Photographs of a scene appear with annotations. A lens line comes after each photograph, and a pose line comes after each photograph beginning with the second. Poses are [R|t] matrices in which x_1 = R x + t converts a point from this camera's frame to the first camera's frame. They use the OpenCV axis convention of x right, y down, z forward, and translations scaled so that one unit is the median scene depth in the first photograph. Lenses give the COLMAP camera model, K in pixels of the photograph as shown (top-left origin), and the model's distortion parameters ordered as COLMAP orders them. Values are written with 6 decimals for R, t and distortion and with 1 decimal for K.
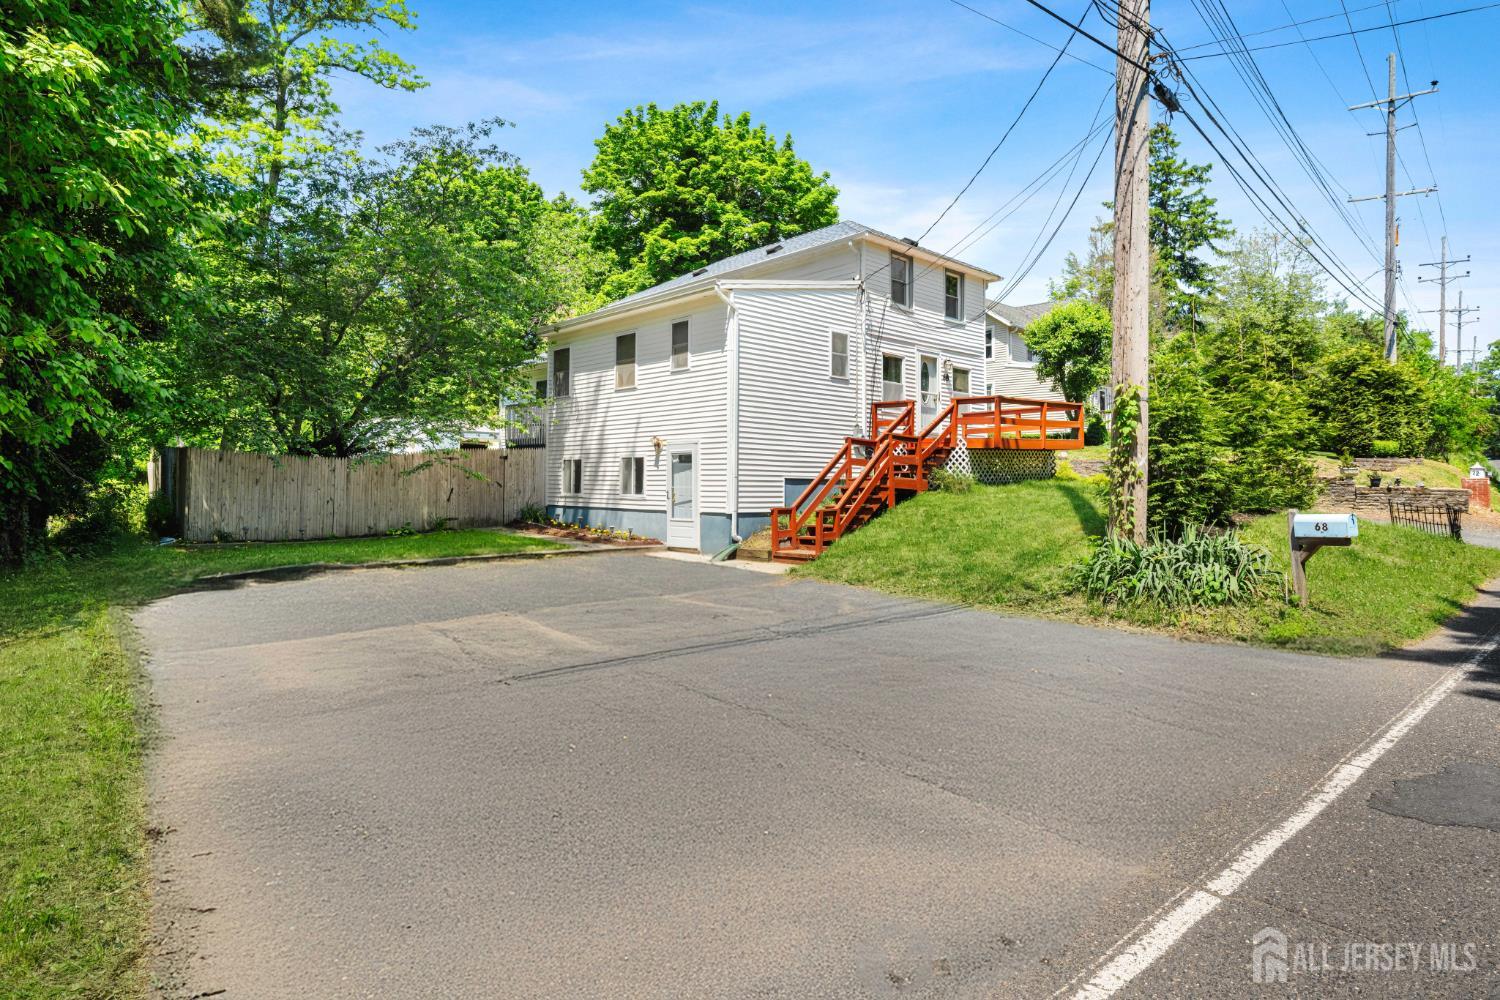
lens RADIAL K [[811.5, 0, 747.9], [0, 811.5, 484.6], [0, 0, 1]] dist [-0.017905, 0.000087]
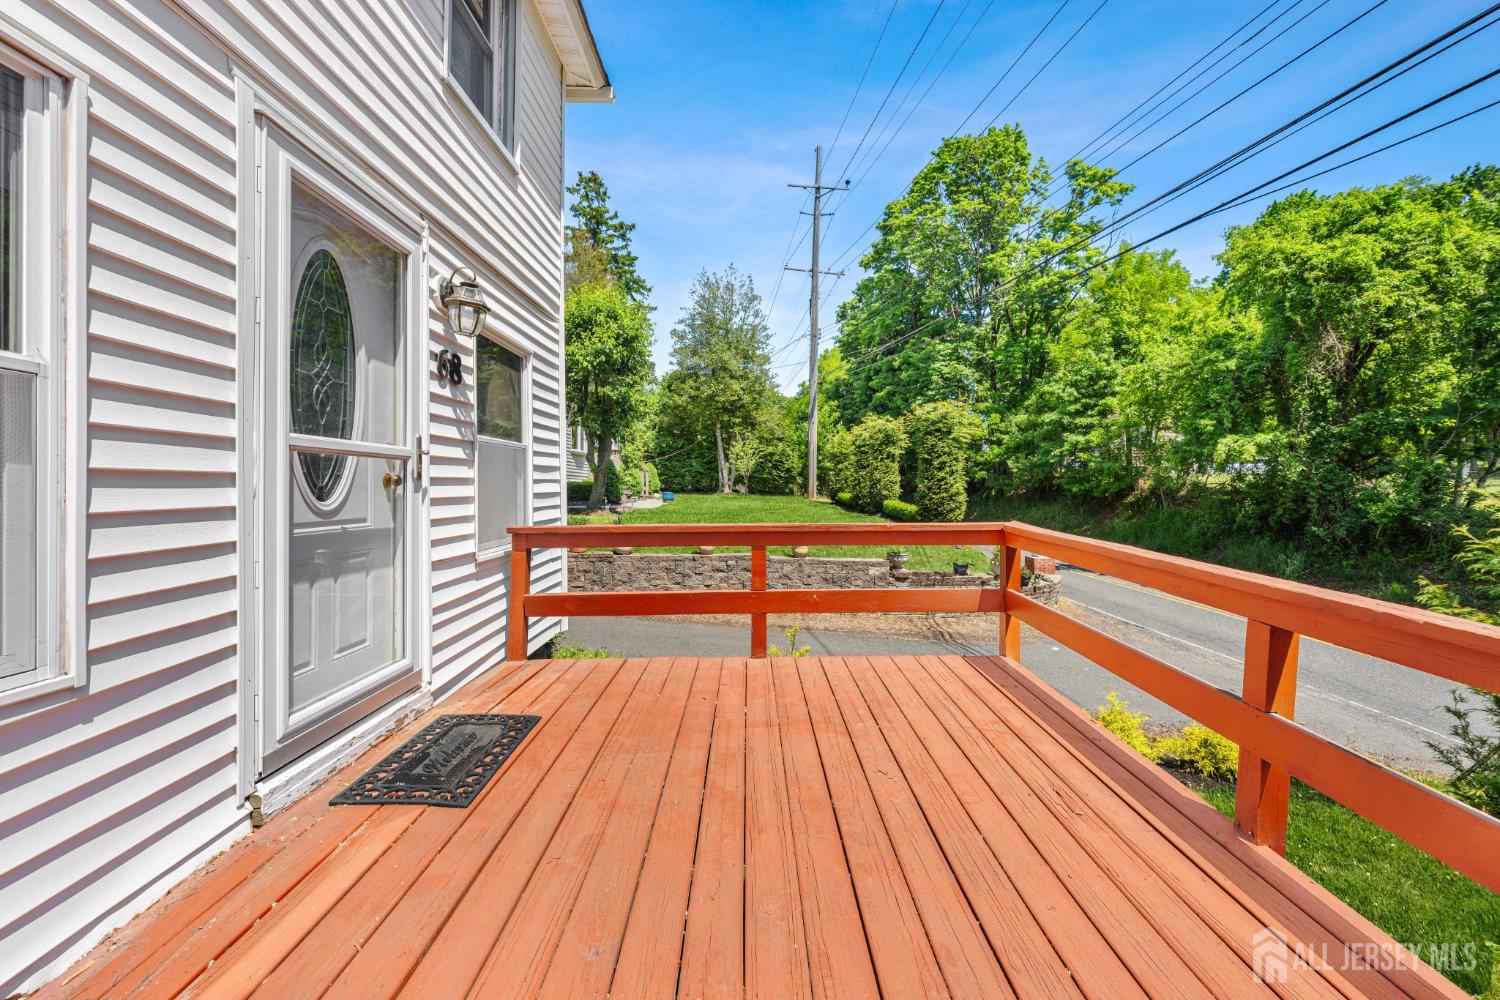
lens RADIAL K [[585.1, 0, 745.9], [0, 585.1, 485.6], [0, 0, 1]] dist [0.000622, 0.000005]
pose [[0.676715, -0.010632, 0.736168, 0.199272], [0.003468, 0.999931, 0.011253, -0.111606], [-0.736237, -0.005062, 0.676705, 0.904819]]
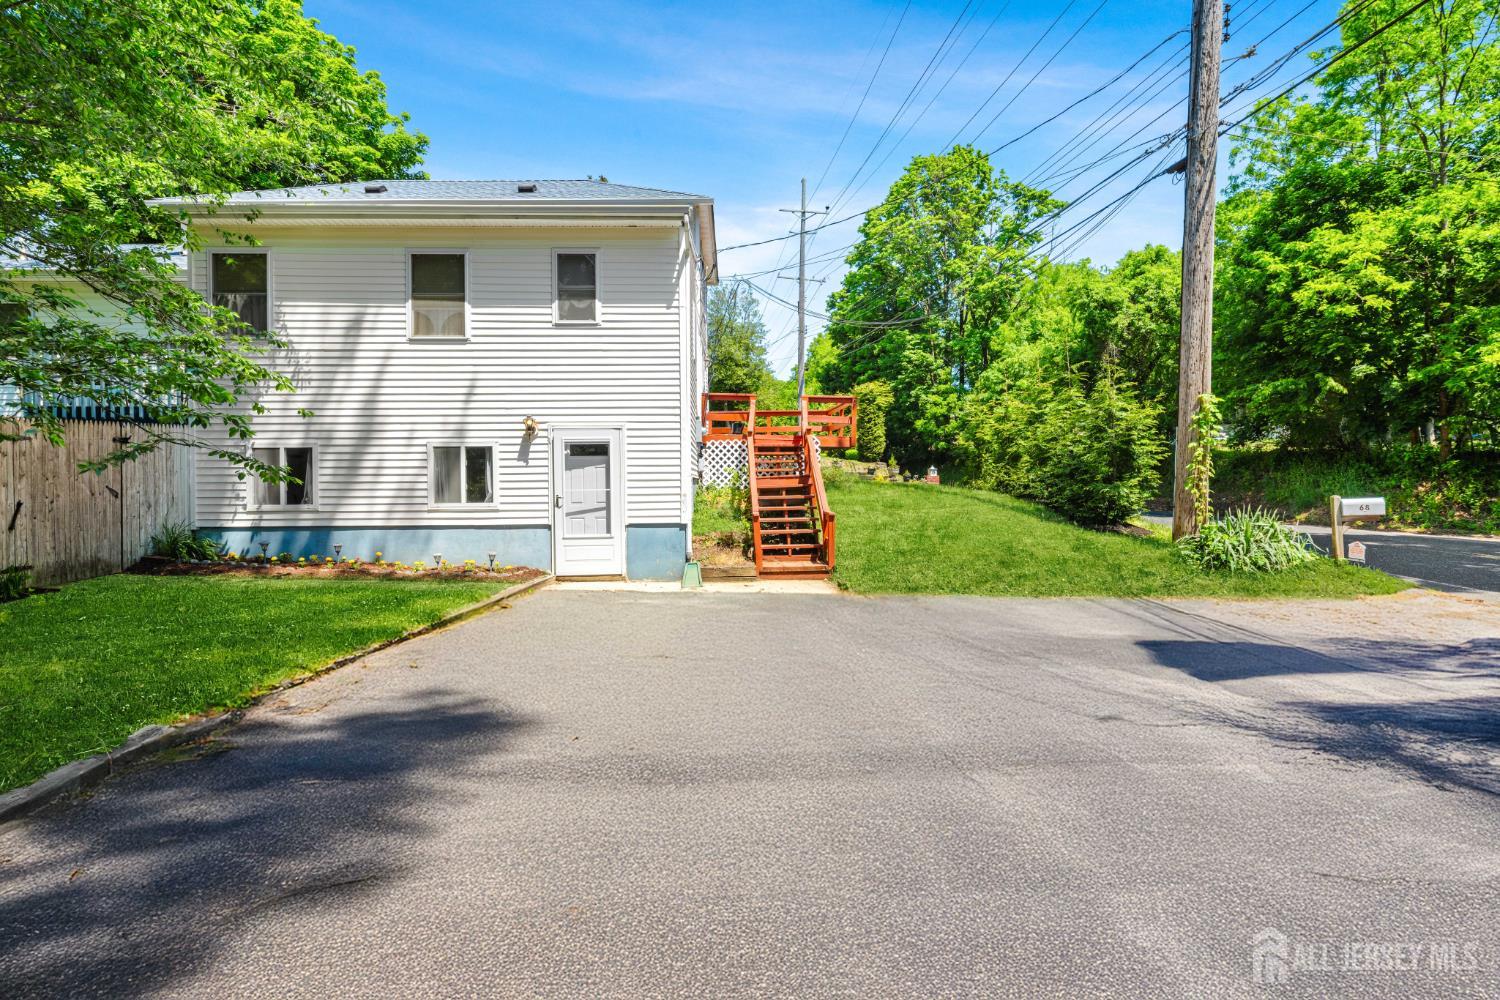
lens RADIAL K [[703.9, 0, 750.0], [0, 703.9, 500.0], [0, 0, 1]] dist [-0.004788, -0.000322]
pose [[0.660146, -0.028558, 0.750594, -0.388911], [0.011691, 0.999547, 0.027748, -0.003114], [-0.751046, -0.009543, 0.660181, 0.424056]]
